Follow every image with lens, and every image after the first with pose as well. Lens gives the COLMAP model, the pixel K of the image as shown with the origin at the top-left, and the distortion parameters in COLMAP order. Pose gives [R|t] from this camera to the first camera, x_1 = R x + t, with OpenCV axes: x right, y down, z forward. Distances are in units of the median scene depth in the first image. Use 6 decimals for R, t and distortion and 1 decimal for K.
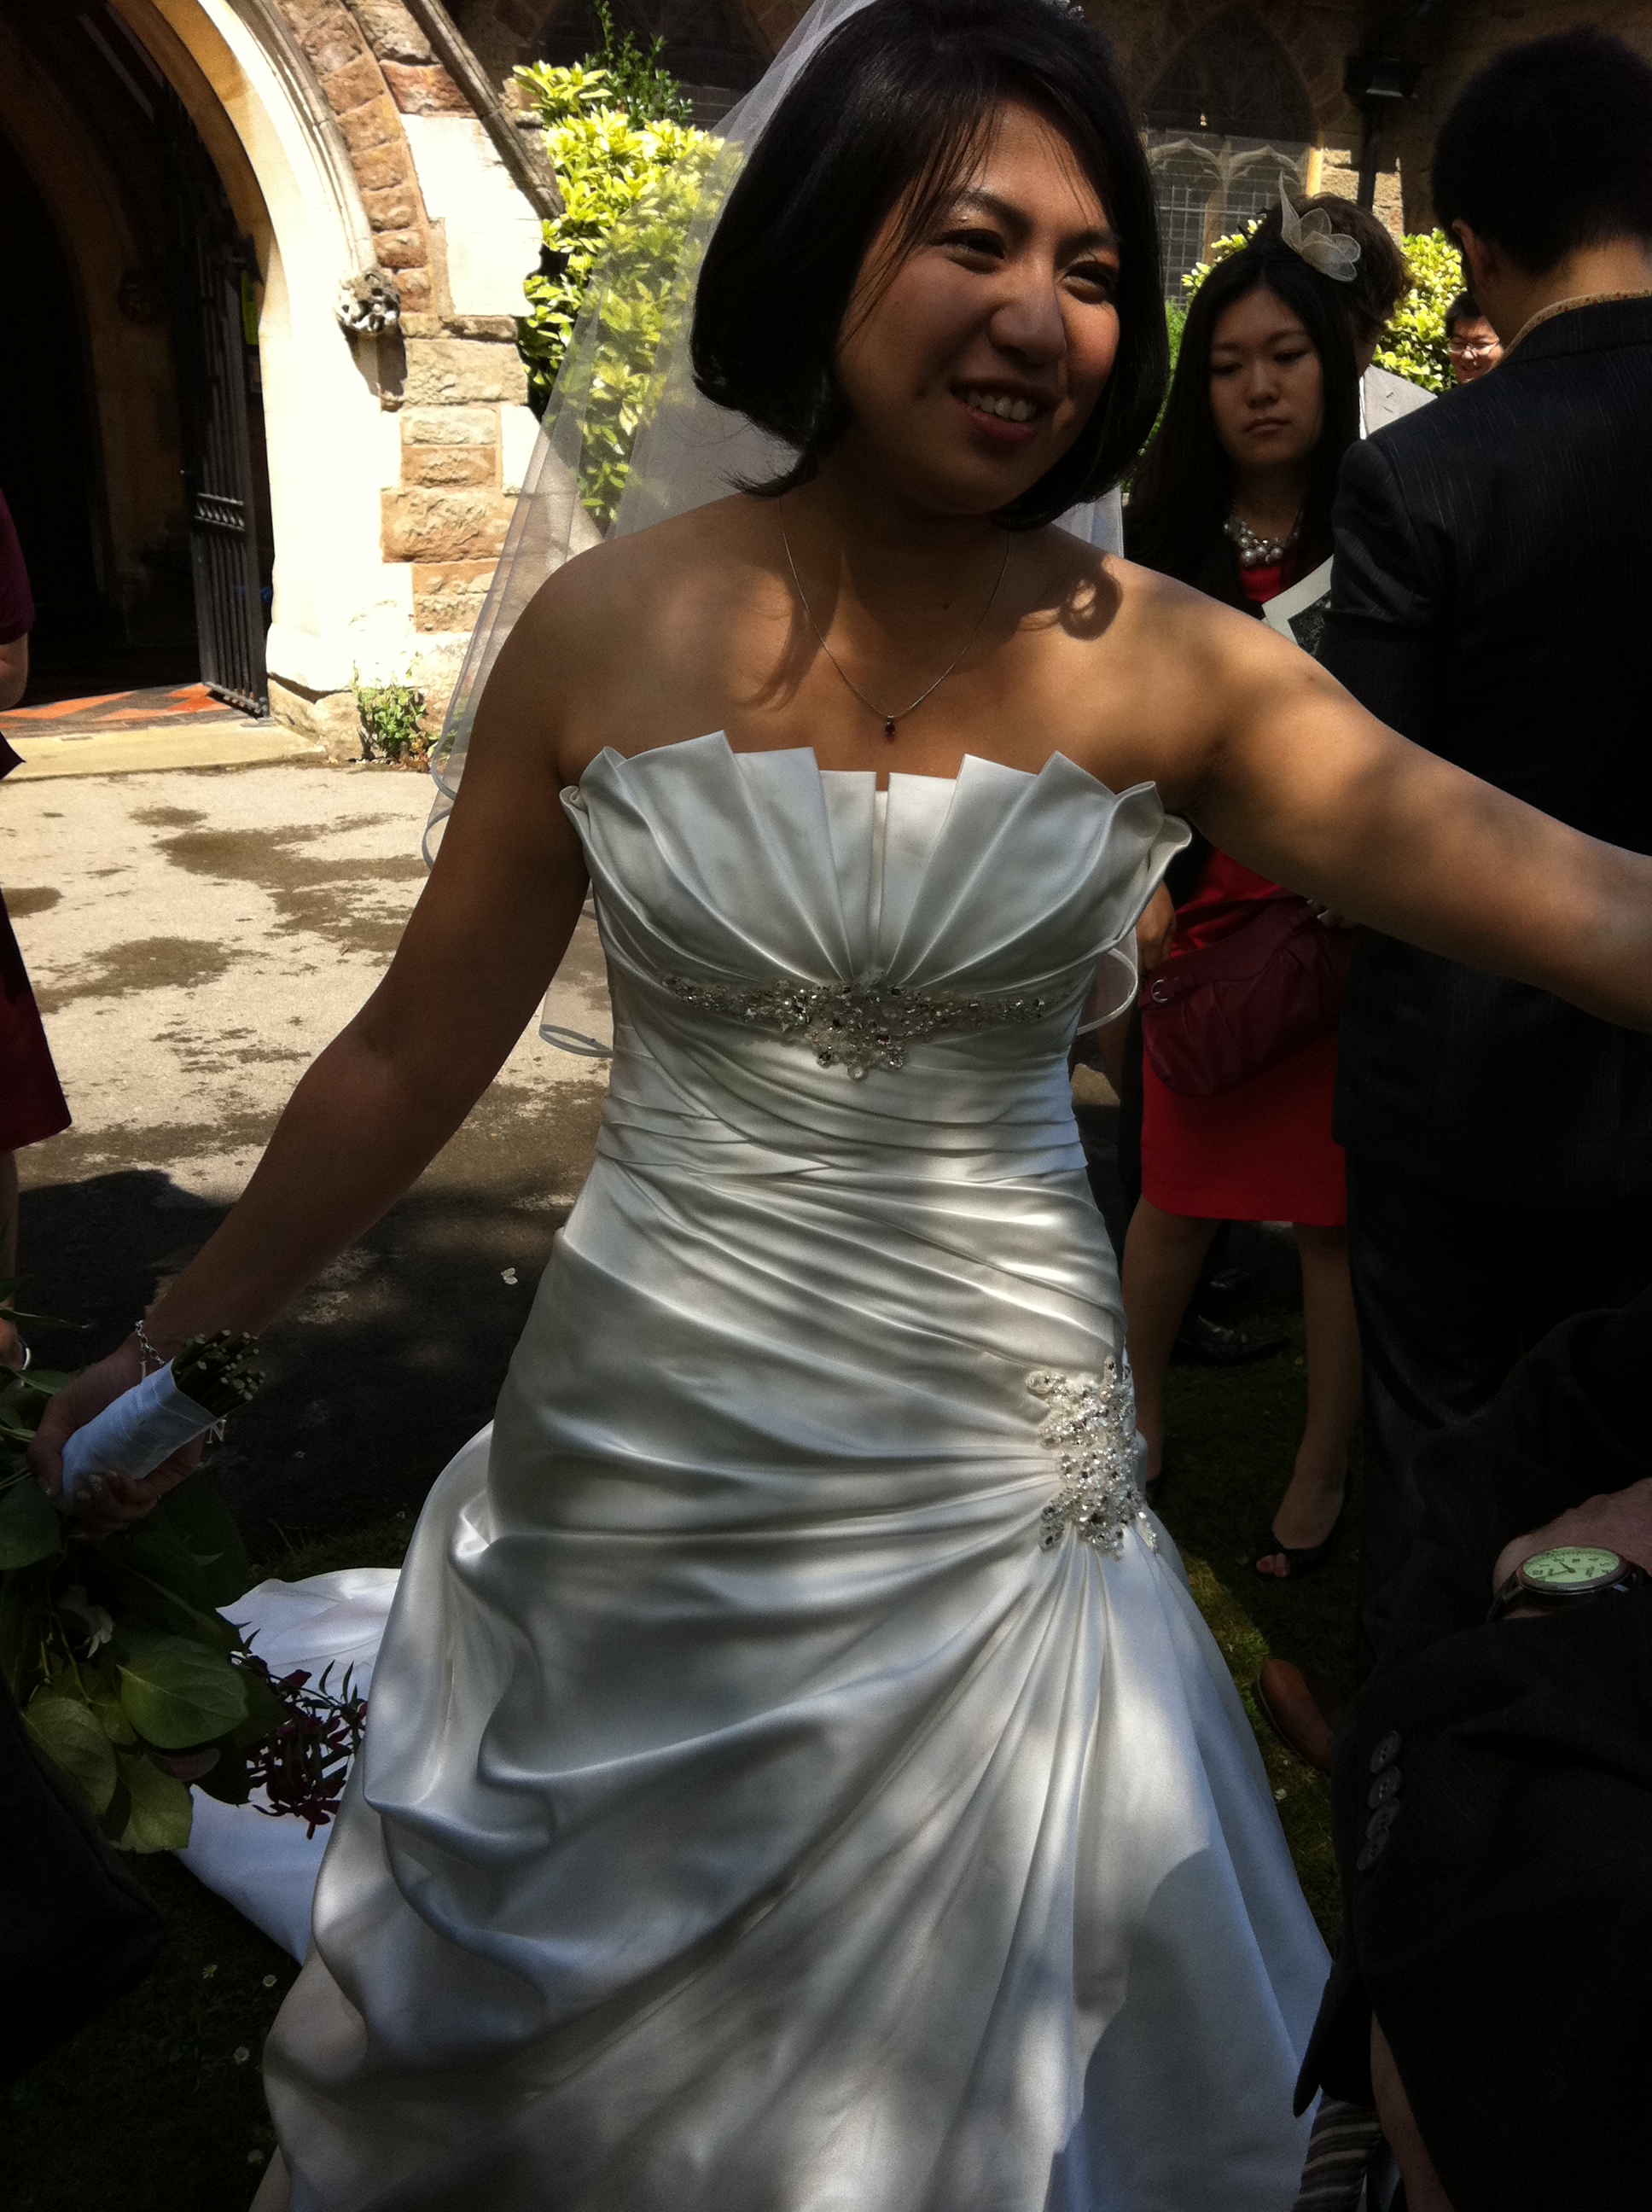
lens RADIAL K [[2100.0, 0, 859.2], [0, 2100.0, 1119.9], [0, 0, 1]] dist [-0.016508, 0.004626]
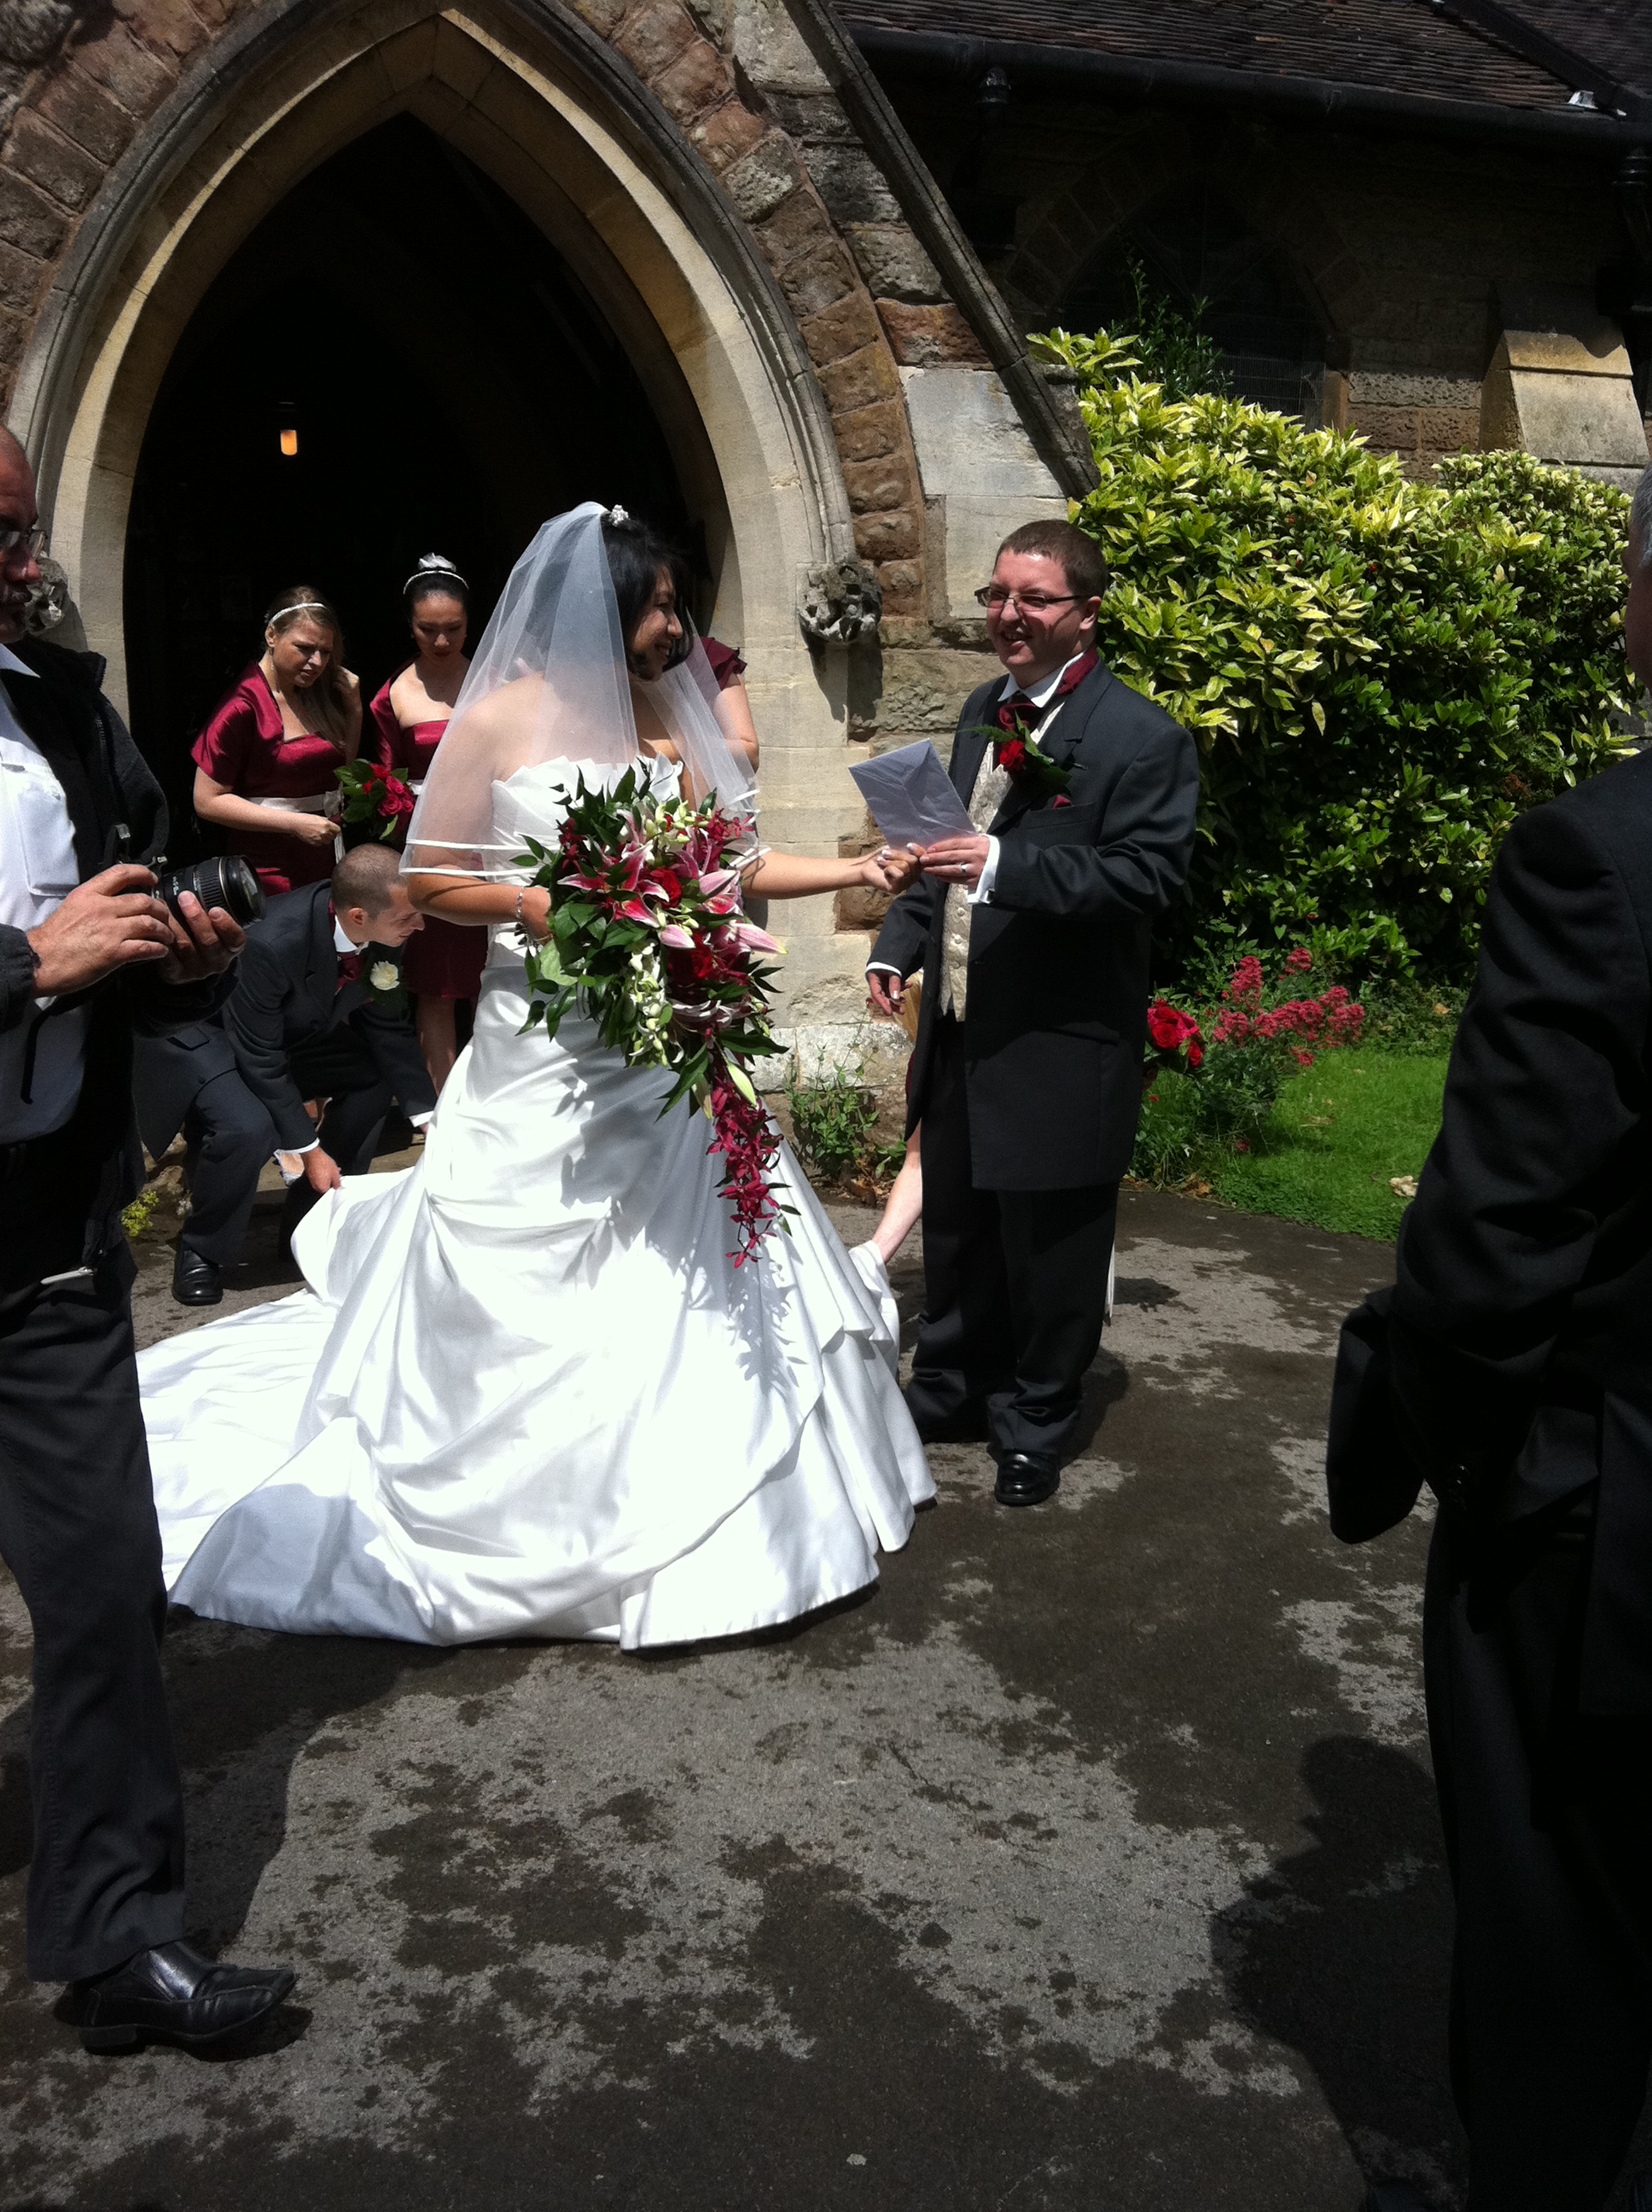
lens RADIAL K [[1903.2, 0, 775.1], [0, 1903.2, 1104.0], [0, 0, 1]] dist [-0.011735, -0.003630]
pose [[0.970518, 0.043257, -0.237115, -0.079589], [-0.073300, 0.990139, -0.119385, -0.116552], [0.229613, 0.133246, 0.964118, 0.327397]]
